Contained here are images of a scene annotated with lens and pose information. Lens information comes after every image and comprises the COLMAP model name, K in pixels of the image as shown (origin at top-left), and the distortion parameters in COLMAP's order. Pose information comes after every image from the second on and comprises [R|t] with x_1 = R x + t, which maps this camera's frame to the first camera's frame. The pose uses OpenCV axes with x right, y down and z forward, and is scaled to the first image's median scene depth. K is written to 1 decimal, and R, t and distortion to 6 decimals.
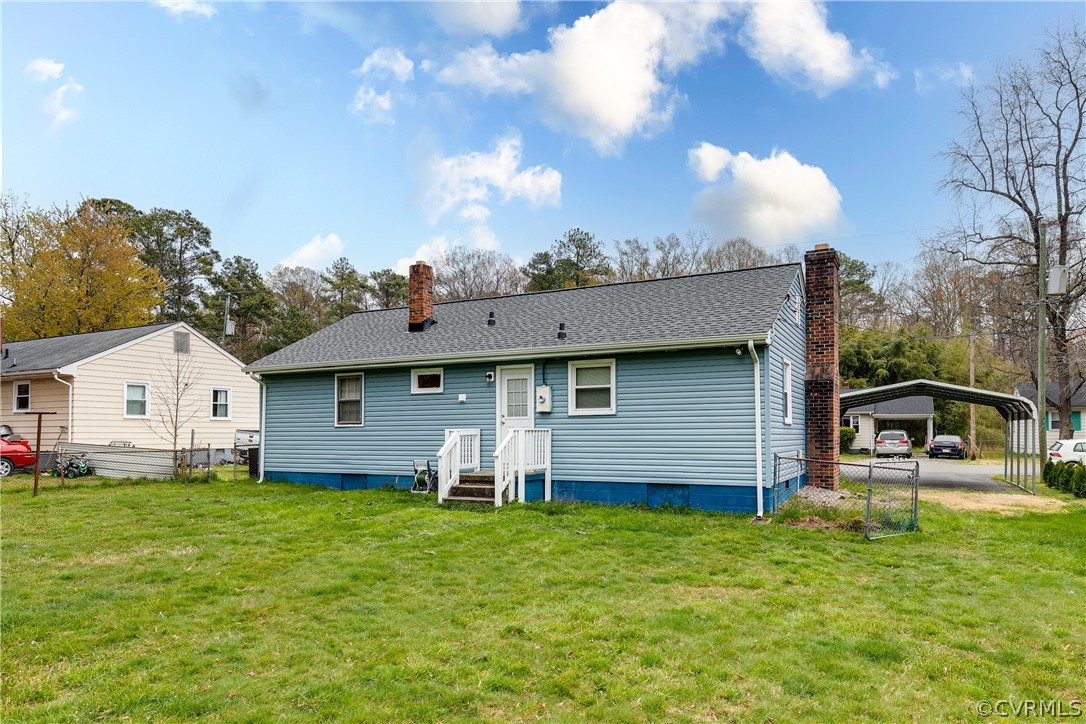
lens RADIAL K [[673.6, 0, 538.3], [0, 673.6, 366.5], [0, 0, 1]] dist [0.008784, -0.002676]
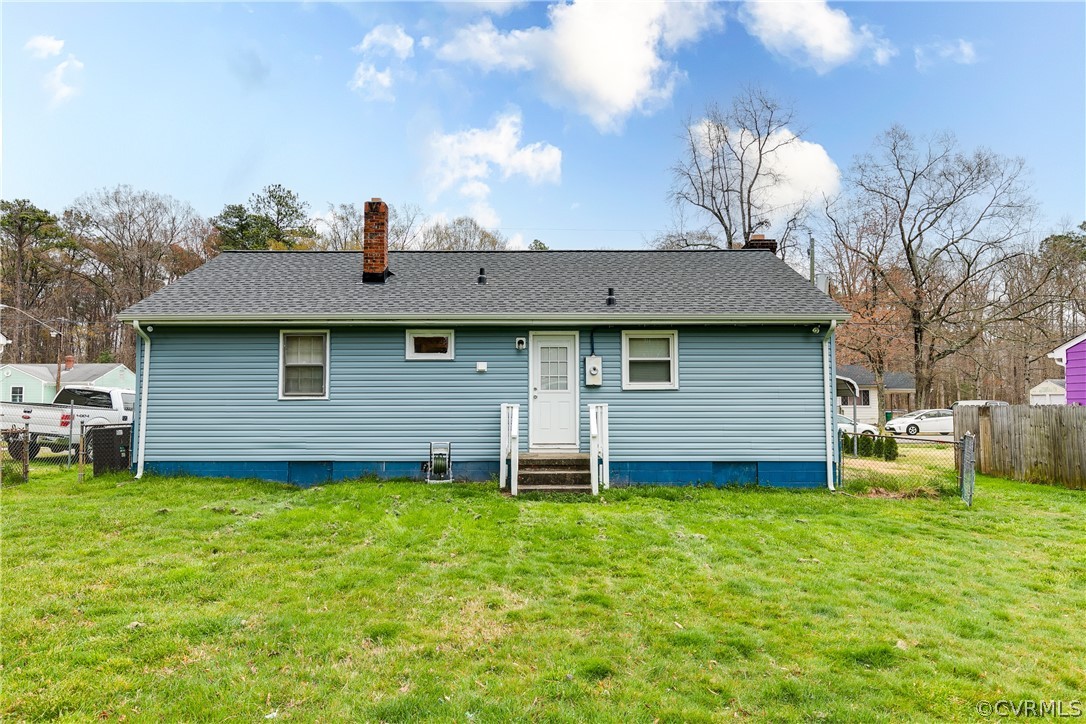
lens RADIAL K [[673.6, 0, 537.2], [0, 673.6, 326.4], [0, 0, 1]] dist [0.008784, -0.002676]
pose [[0.894532, 0.055366, 0.443563, -0.432040], [-0.046842, 0.998447, -0.030161, 0.018680], [-0.444544, 0.006203, 0.895736, 0.216319]]
